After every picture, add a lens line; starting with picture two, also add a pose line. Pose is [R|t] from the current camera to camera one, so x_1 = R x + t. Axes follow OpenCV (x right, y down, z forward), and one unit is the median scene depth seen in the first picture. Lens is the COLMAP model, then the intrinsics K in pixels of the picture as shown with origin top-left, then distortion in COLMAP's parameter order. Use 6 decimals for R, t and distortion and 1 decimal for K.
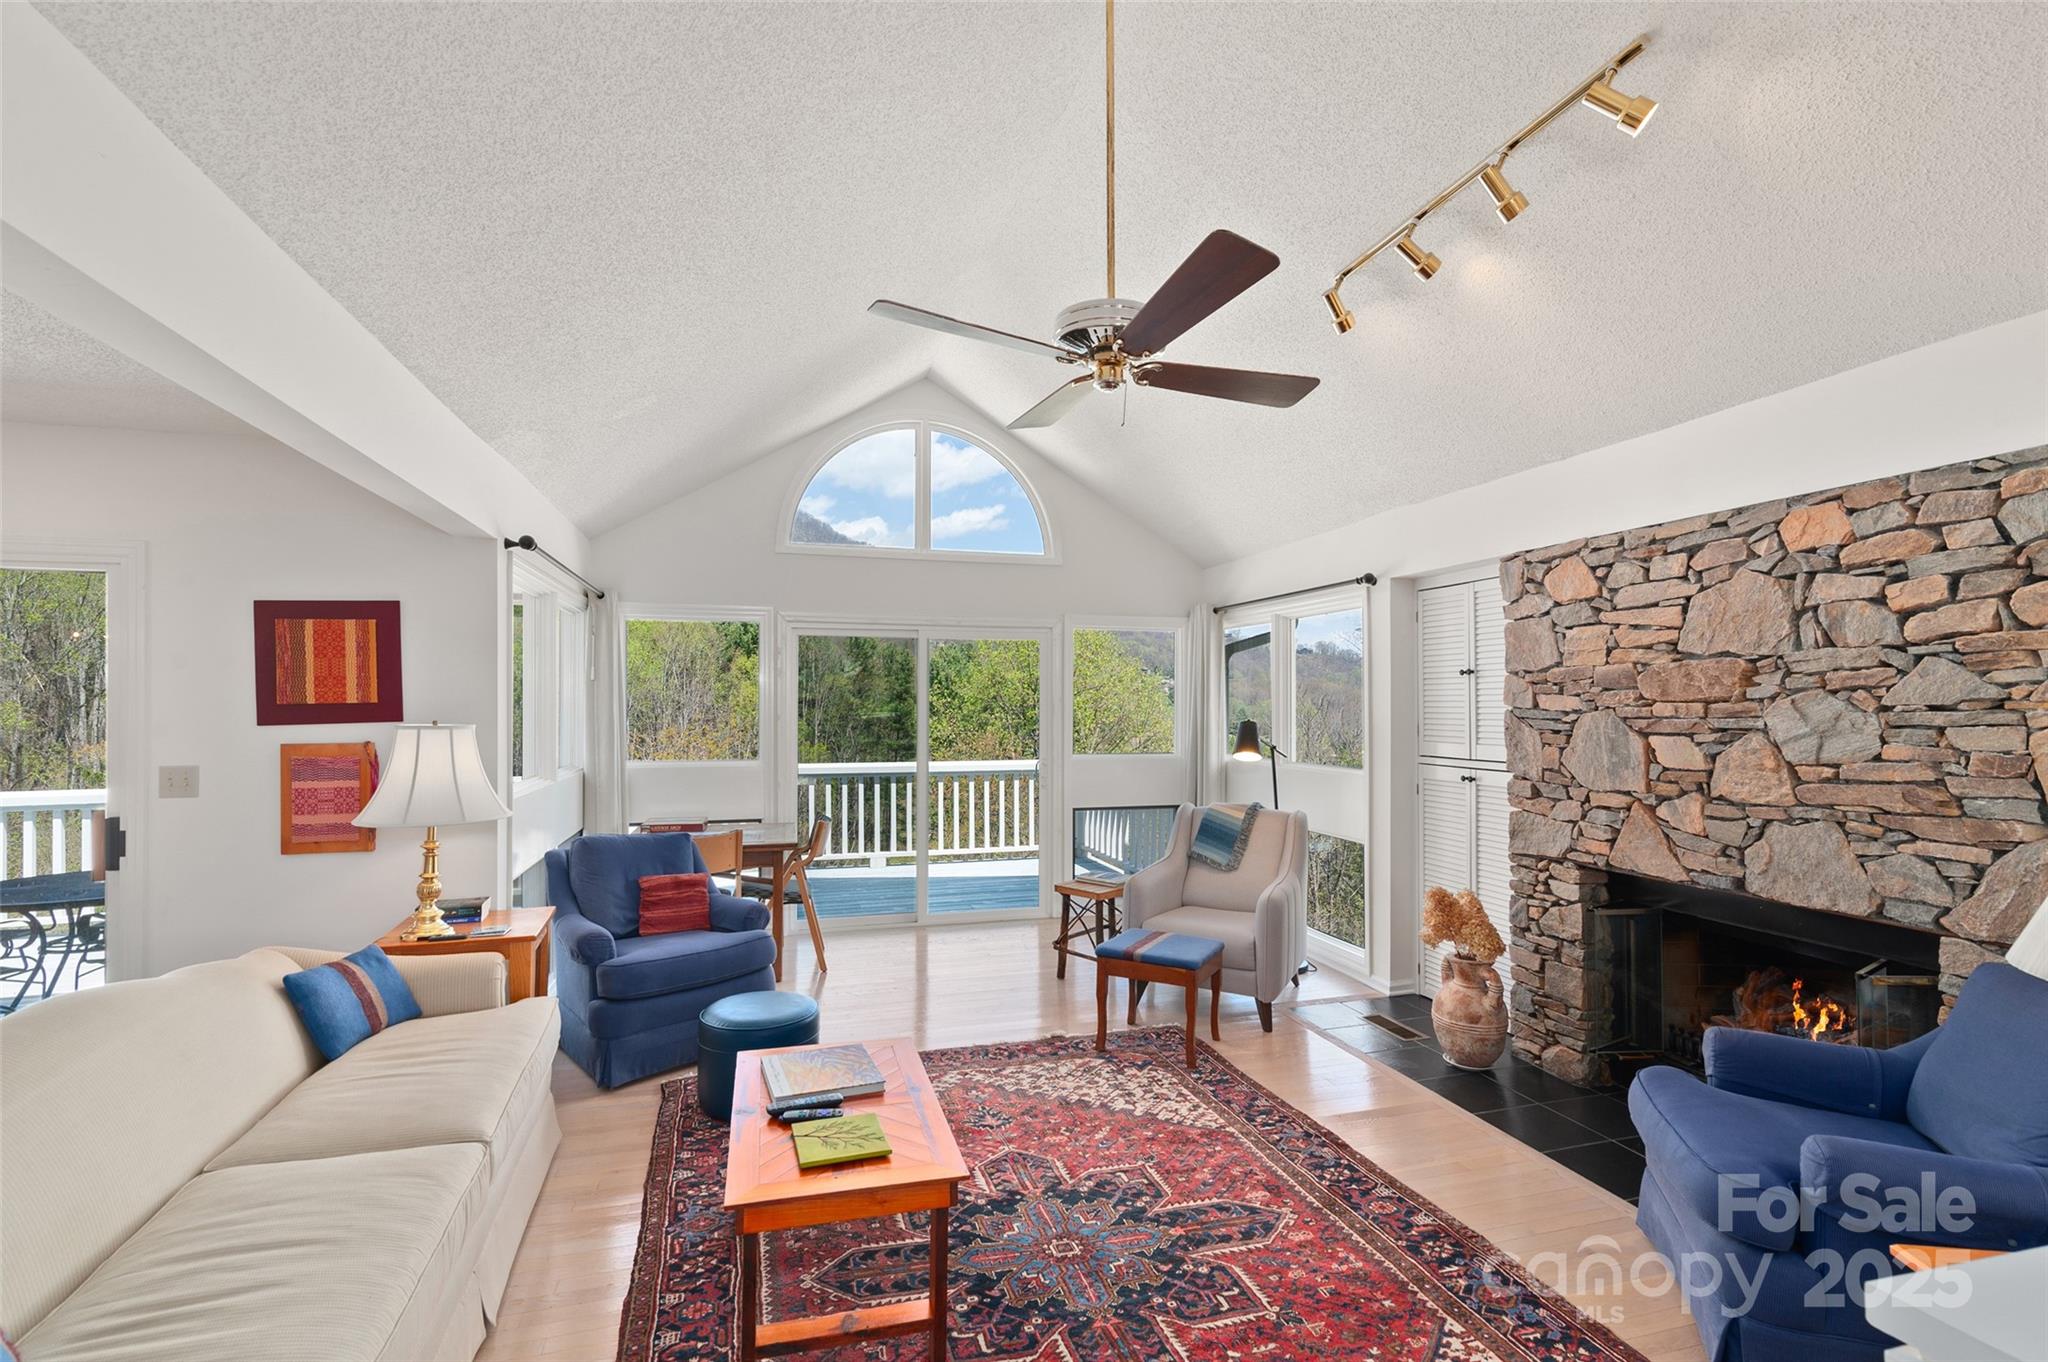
lens RADIAL K [[920.7, 0, 1021.8], [0, 920.7, 693.9], [0, 0, 1]] dist [0.015542, -0.001121]
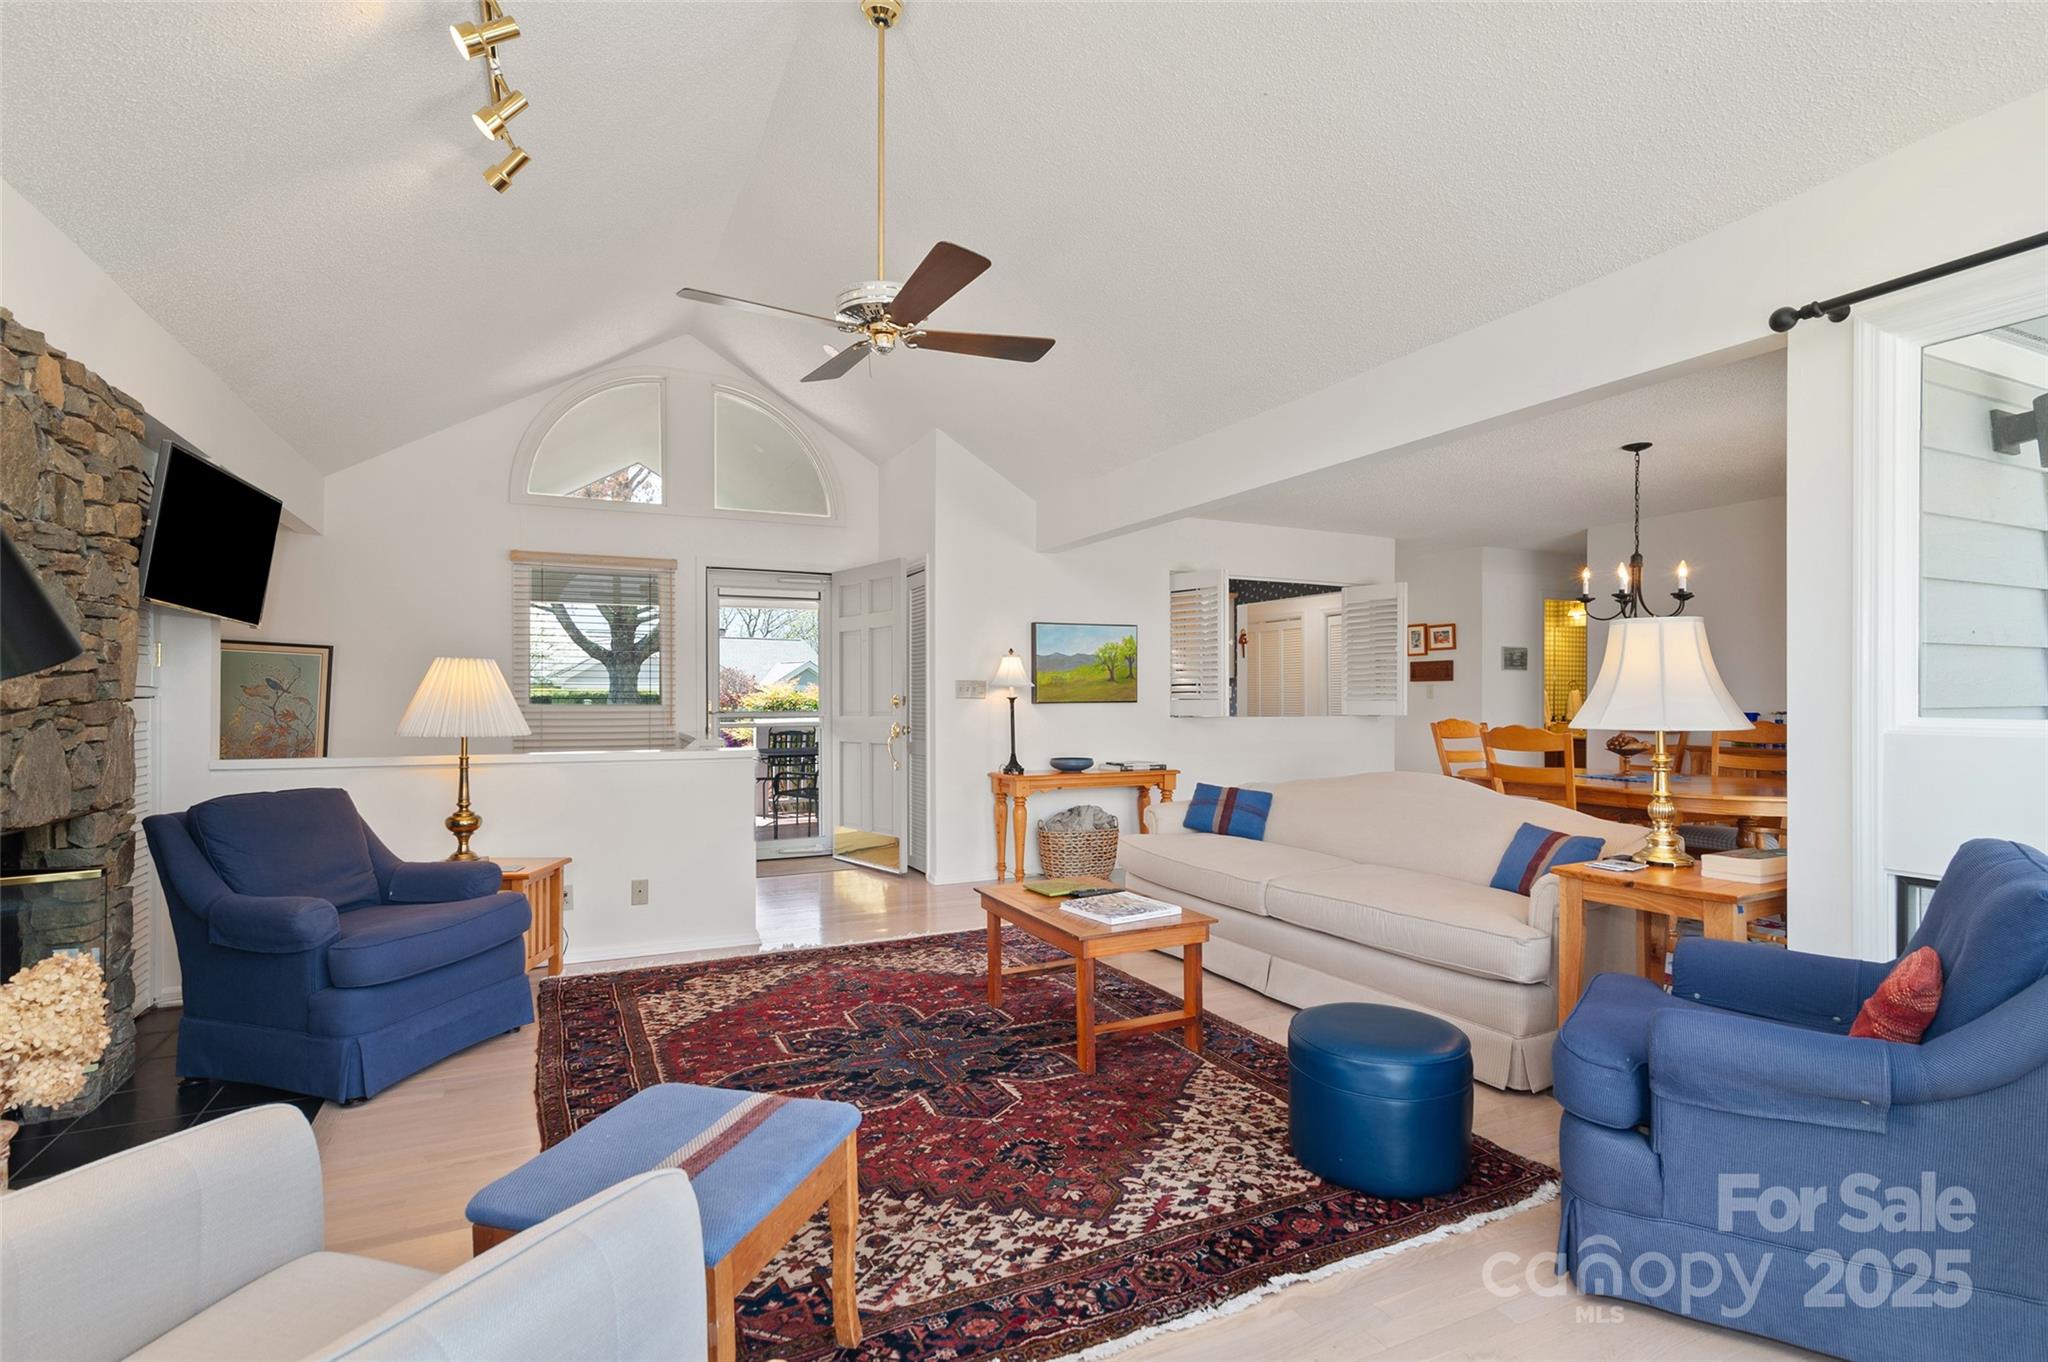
lens RADIAL K [[985.4, 0, 1028.1], [0, 985.4, 693.7], [0, 0, 1]] dist [0.009201, -0.002384]
pose [[-0.986008, 0.002243, -0.166684, 0.088918], [0.004610, 0.999894, -0.013814, 0.103539], [0.166635, -0.014389, -0.985914, 1.658361]]
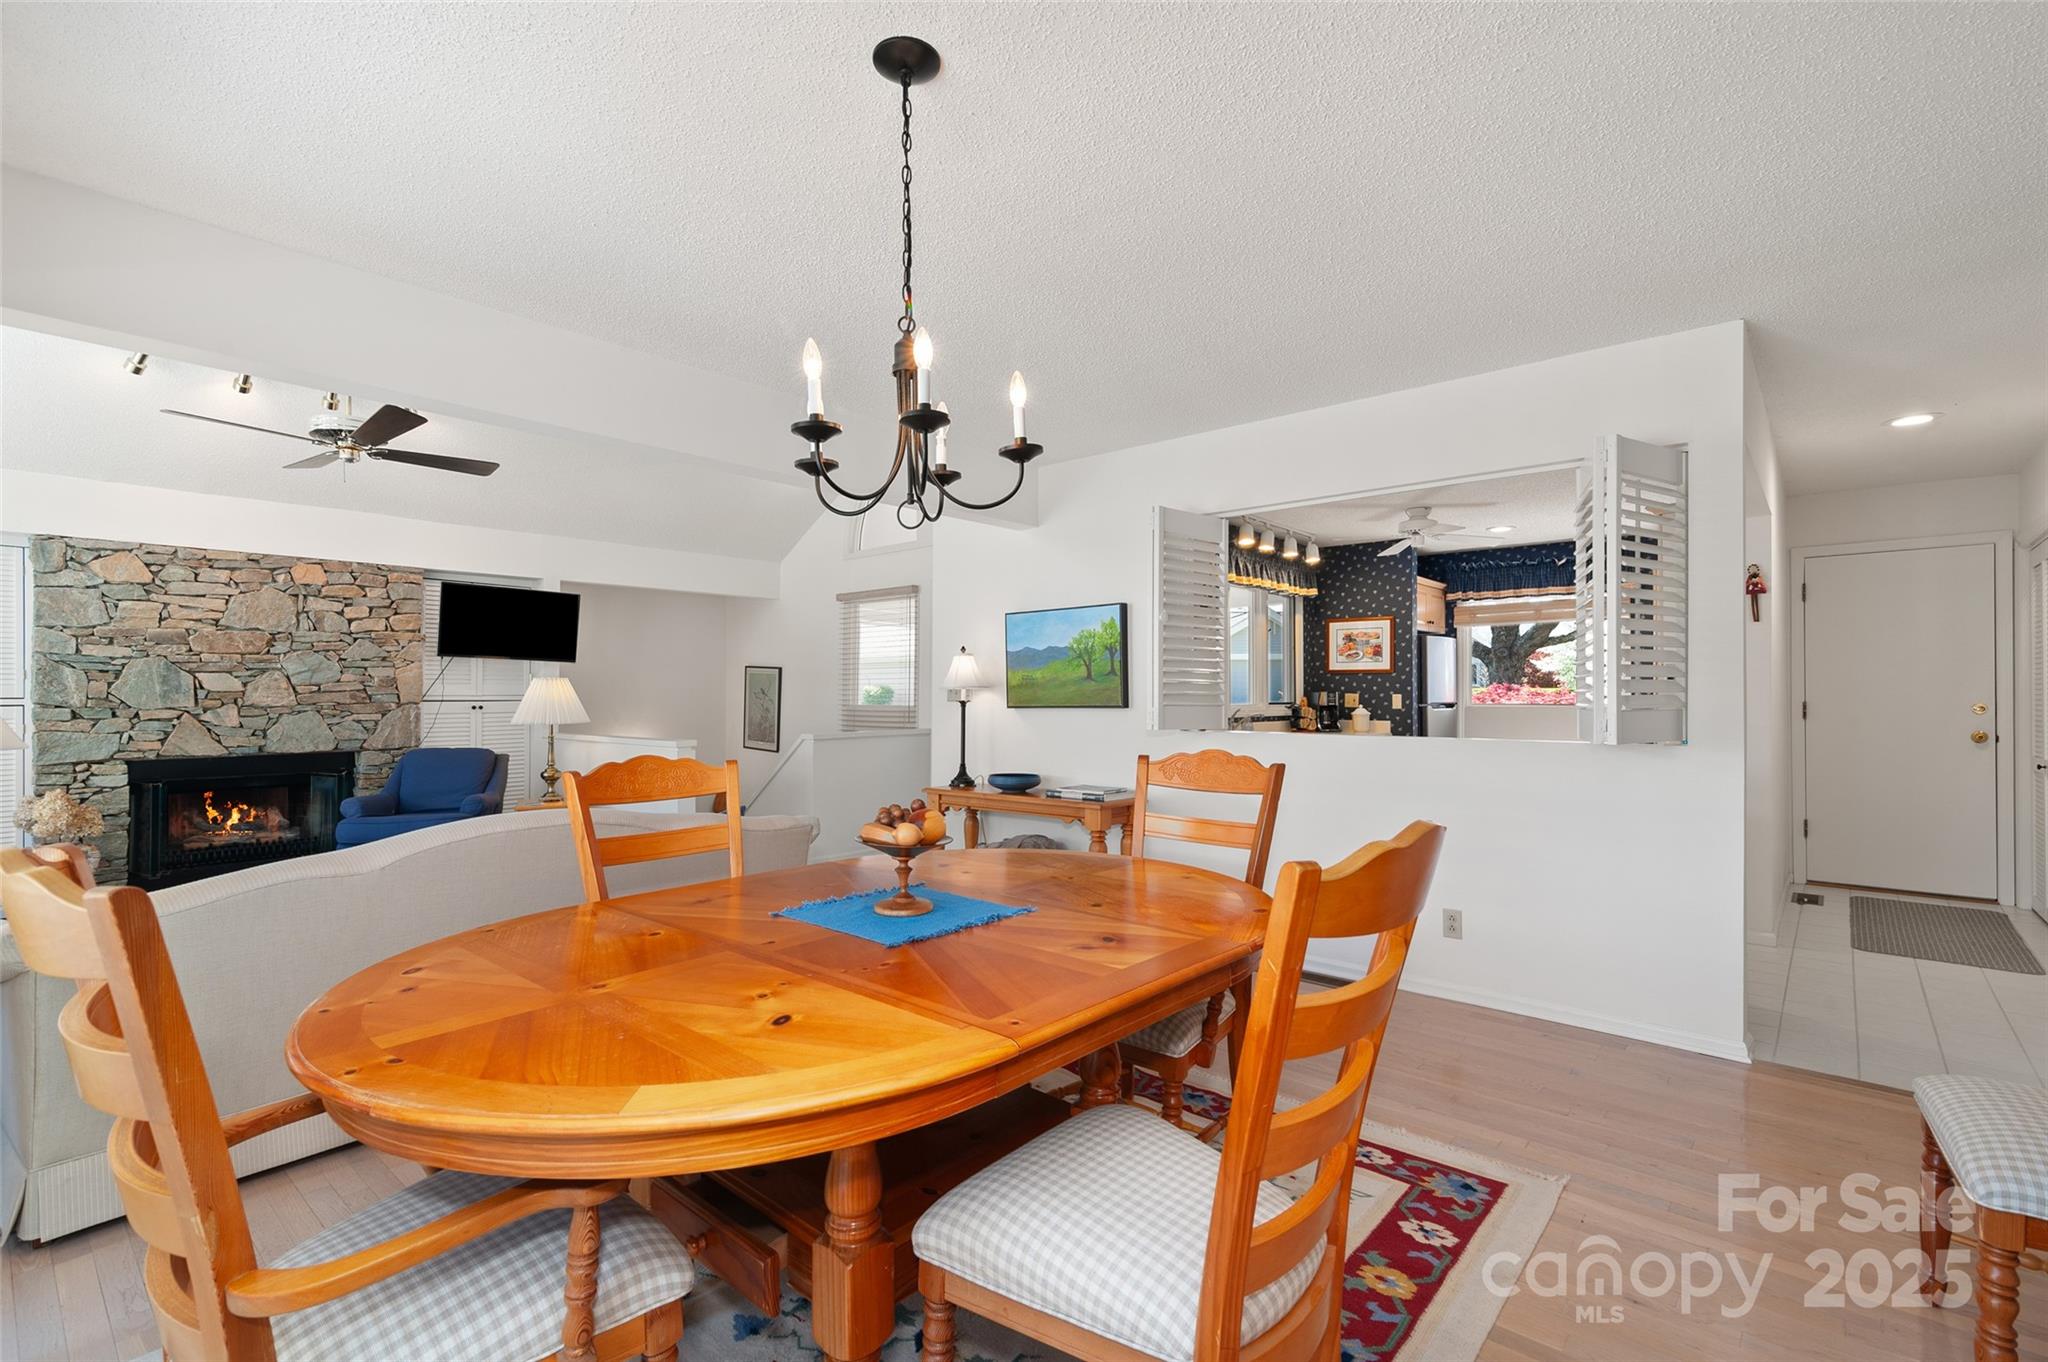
lens RADIAL K [[920.7, 0, 1017.6], [0, 920.7, 691.9], [0, 0, 1]] dist [0.015542, -0.001121]
pose [[-0.538161, 0.007429, 0.842809, -1.478613], [-0.004875, 0.999917, -0.011927, 0.088262], [-0.842828, -0.010527, -0.538080, 0.622973]]
